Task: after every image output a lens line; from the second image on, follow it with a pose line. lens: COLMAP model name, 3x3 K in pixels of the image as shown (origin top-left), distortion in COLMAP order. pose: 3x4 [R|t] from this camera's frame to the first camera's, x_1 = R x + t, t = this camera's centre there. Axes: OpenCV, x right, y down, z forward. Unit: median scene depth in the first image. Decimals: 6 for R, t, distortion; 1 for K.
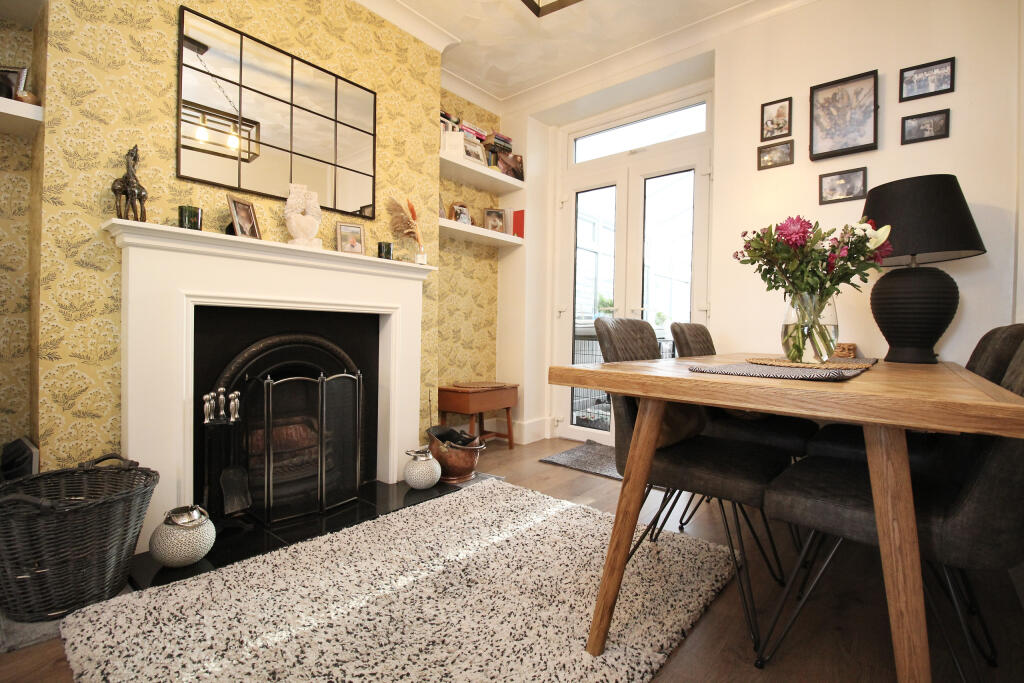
lens RADIAL K [[496.5, 0, 512.0], [0, 496.5, 341.5], [0, 0, 1]] dist [0.001172, 0.000264]
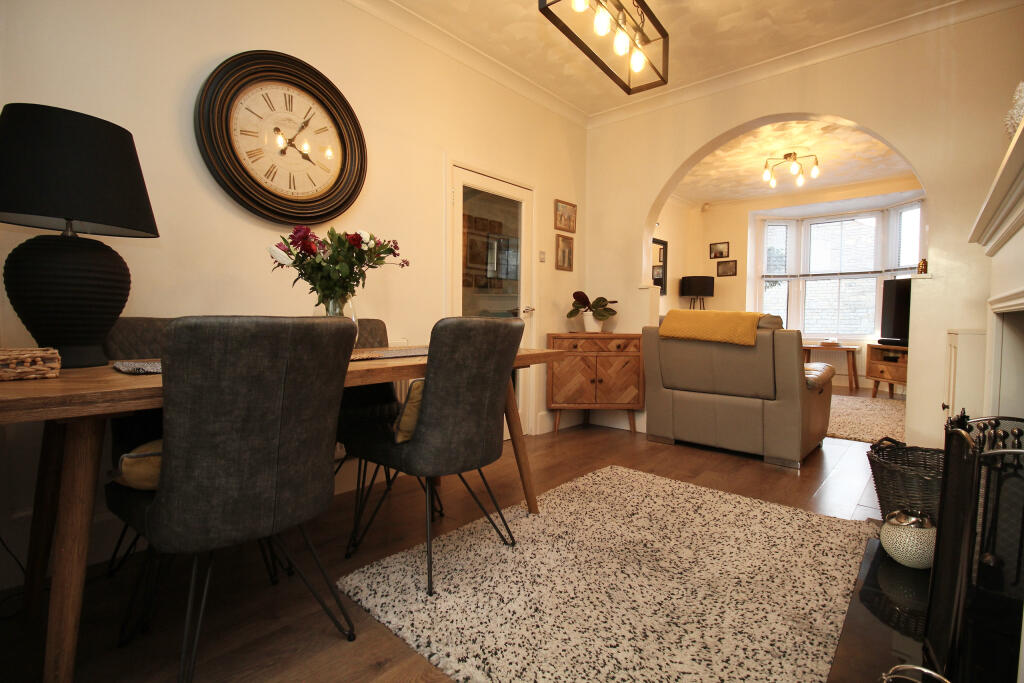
lens RADIAL K [[468.4, 0, 512.0], [0, 468.4, 341.5], [0, 0, 1]] dist [-0.001113, -0.000065]
pose [[-0.998730, -0.028329, 0.041674, 0.008860], [-0.025930, 0.998035, 0.057037, -0.003265], [-0.043208, 0.055884, -0.997502, 0.119758]]
